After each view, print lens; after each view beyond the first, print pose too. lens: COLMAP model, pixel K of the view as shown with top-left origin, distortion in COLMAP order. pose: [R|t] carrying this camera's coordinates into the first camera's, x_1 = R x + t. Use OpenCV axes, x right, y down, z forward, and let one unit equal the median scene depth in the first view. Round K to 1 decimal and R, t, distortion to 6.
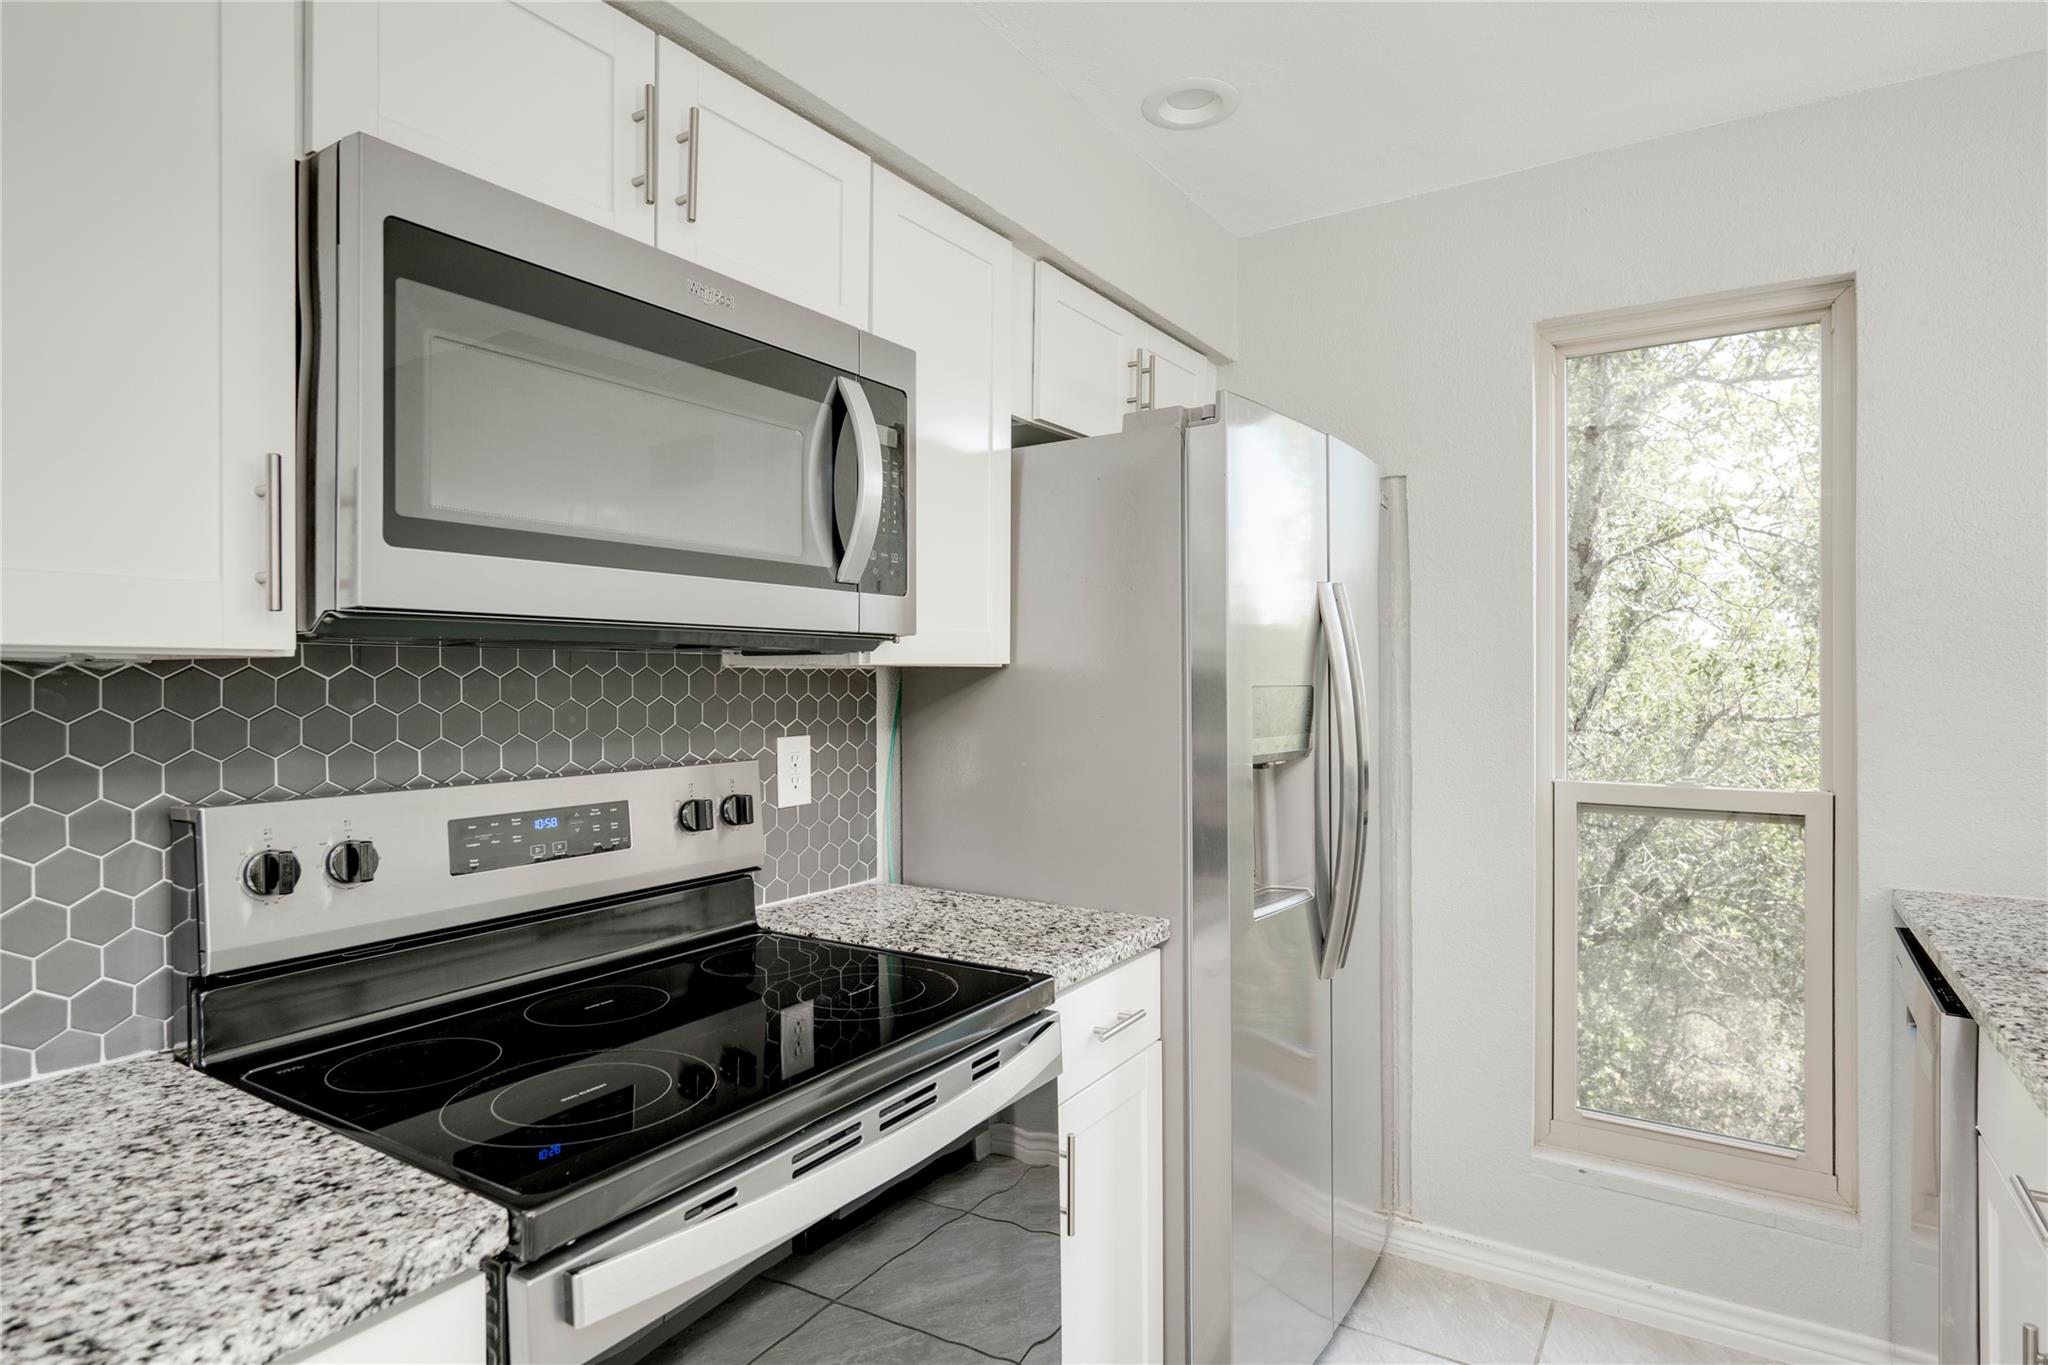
lens RADIAL K [[1092.5, 0, 1024.0], [0, 1092.5, 682.5], [0, 0, 1]] dist [0.003238, 0.000324]
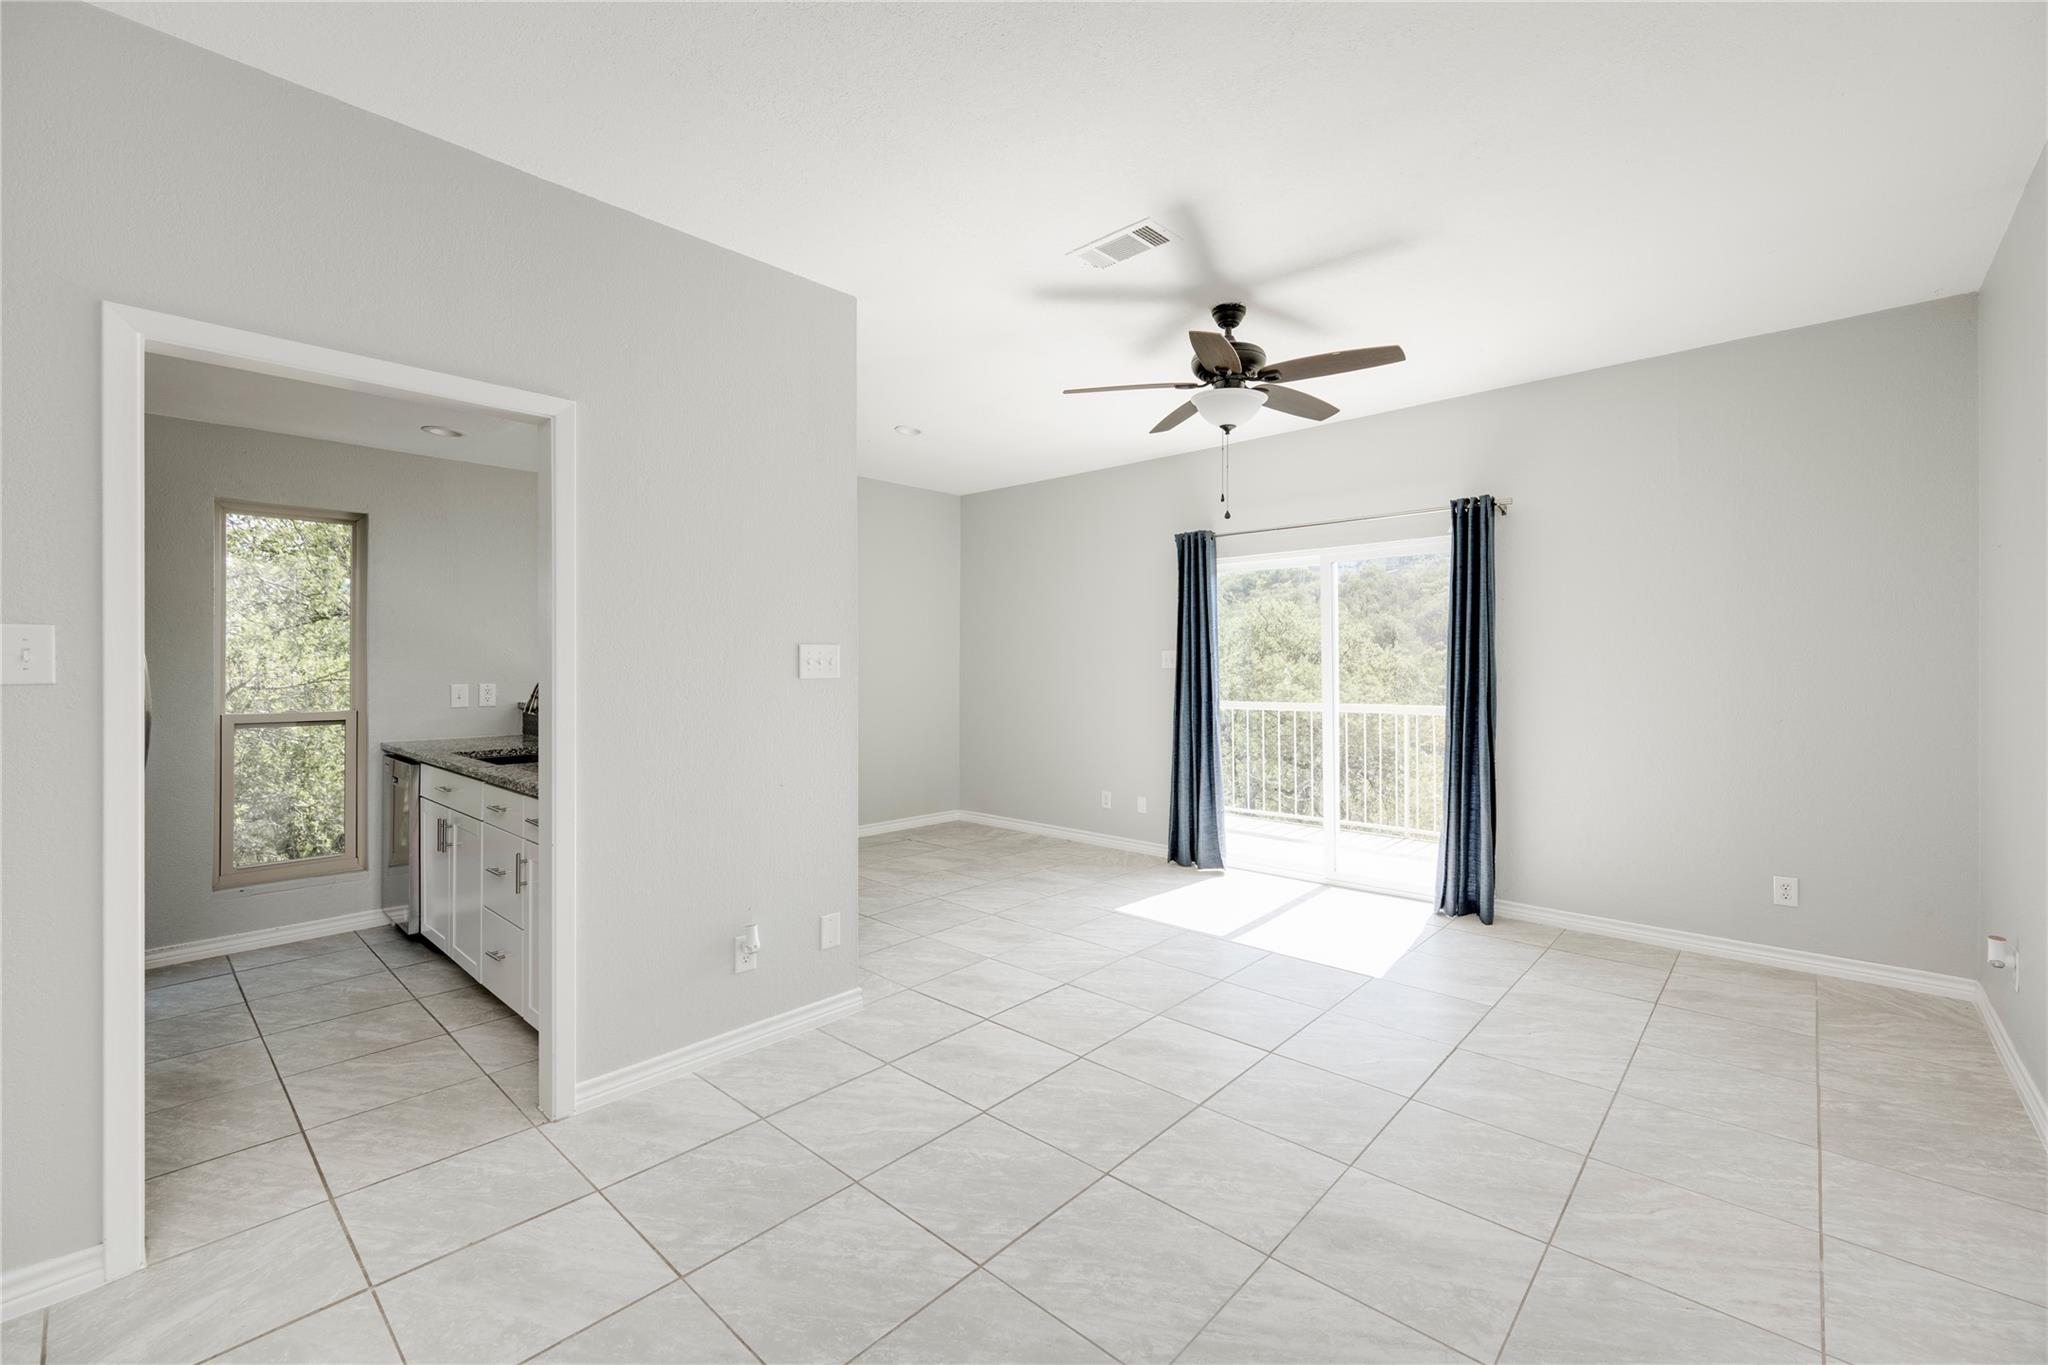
lens RADIAL K [[837.9, 0, 1044.4], [0, 837.9, 664.4], [0, 0, 1]] dist [0.002860, 0.000235]
pose [[0.155064, -0.002096, 0.987902, -1.396580], [0.003331, 0.999993, 0.001599, -0.006822], [-0.987899, 0.003043, 0.155070, -1.315648]]
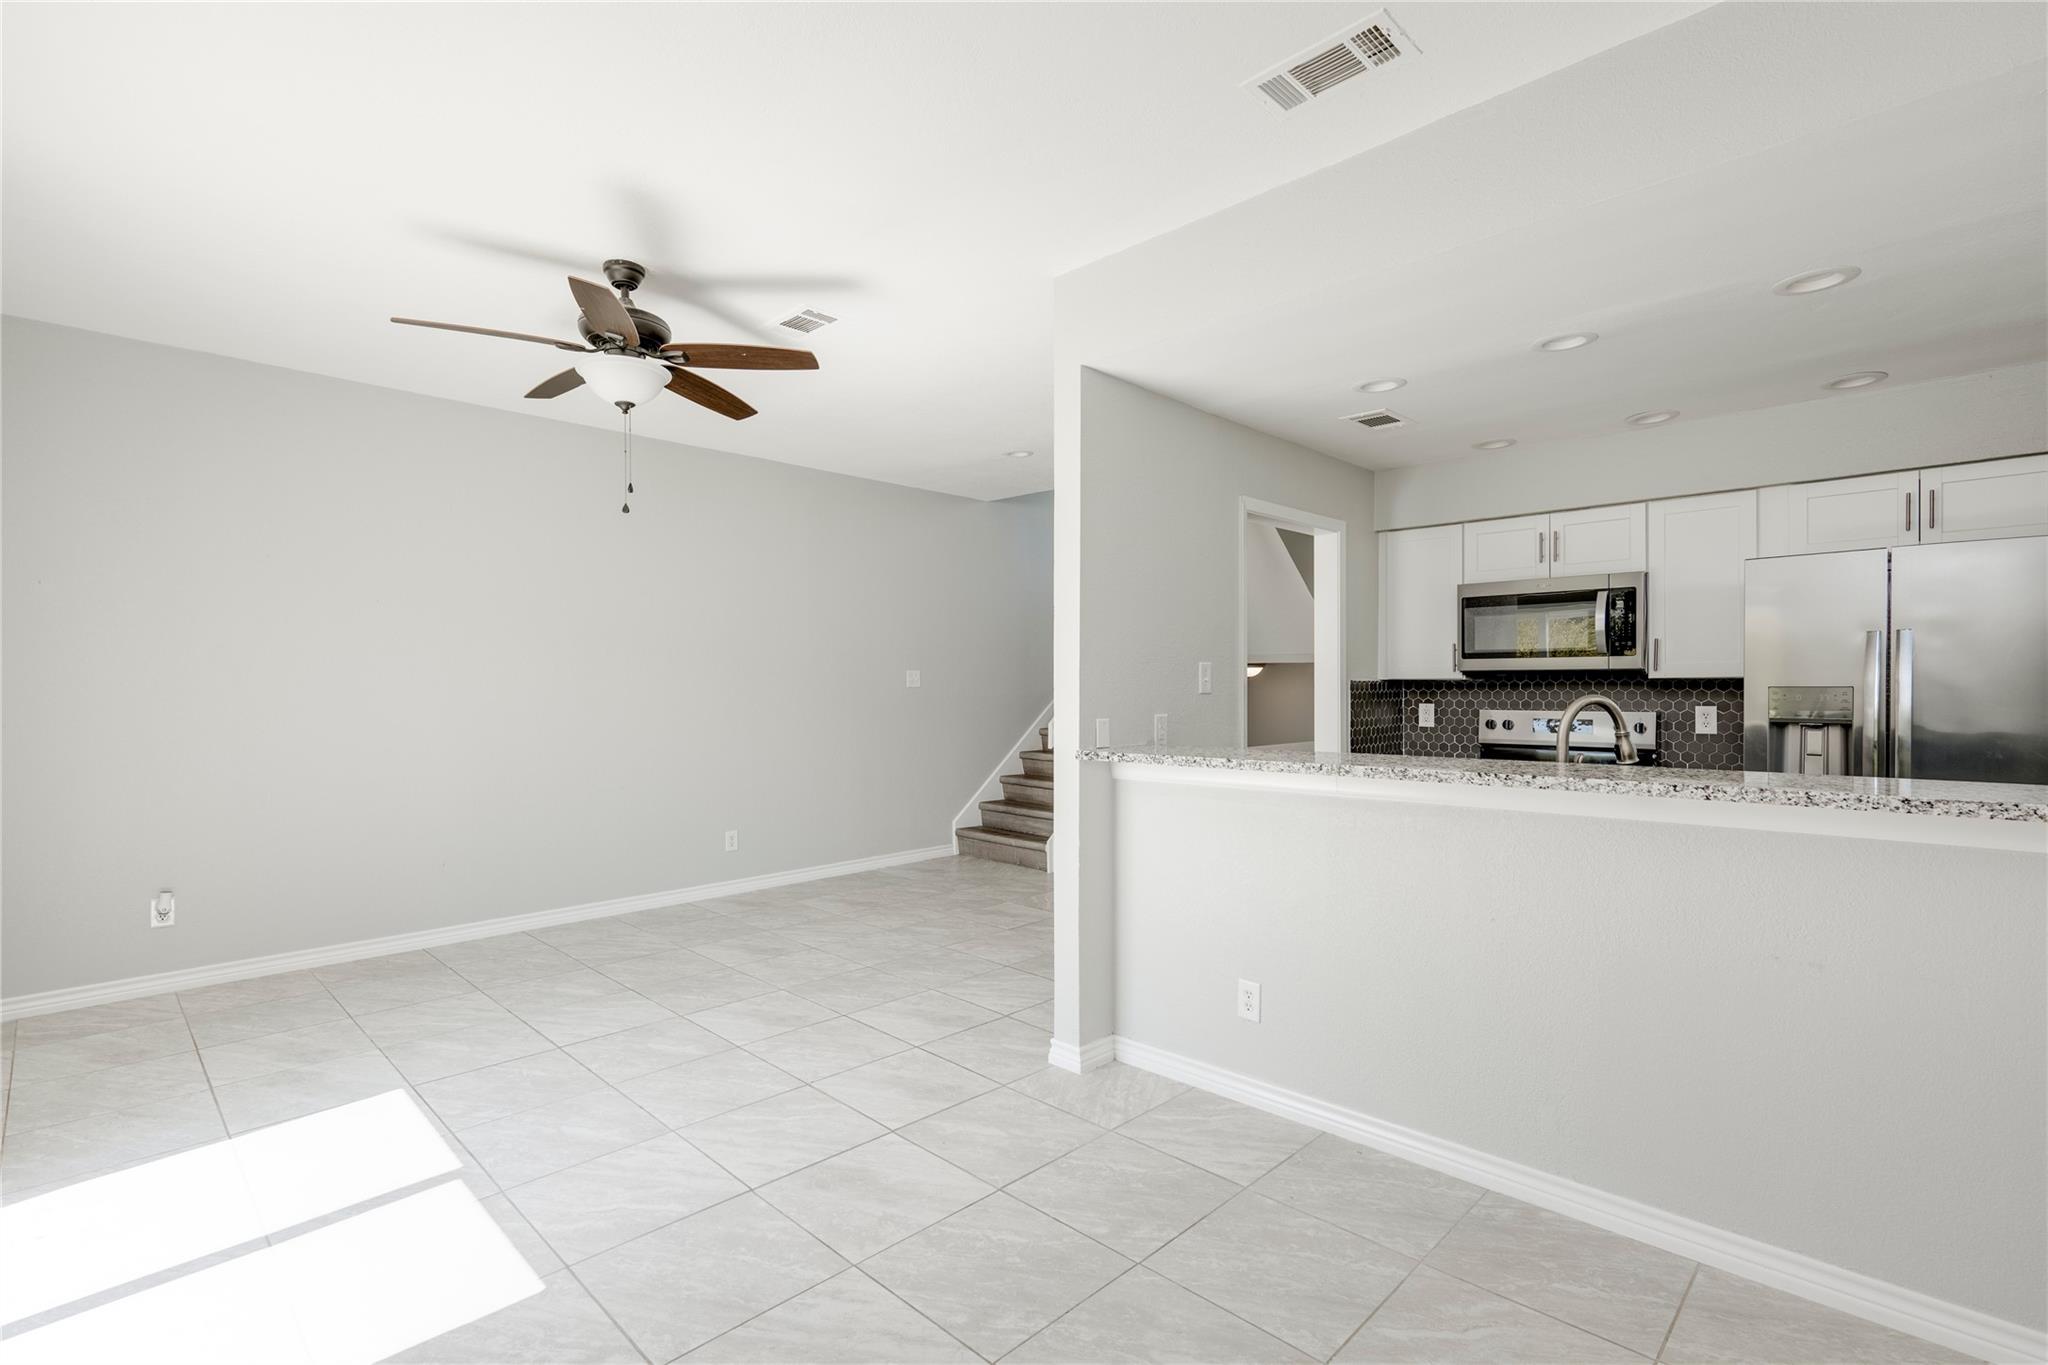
lens RADIAL K [[947.4, 0, 1027.0], [0, 947.4, 691.9], [0, 0, 1]] dist [0.000950, -0.000114]
pose [[-0.197419, 0.008245, -0.980285, 2.861245], [-0.000125, 0.999964, 0.008436, -0.001178], [0.980319, 0.001788, -0.197411, -0.124753]]
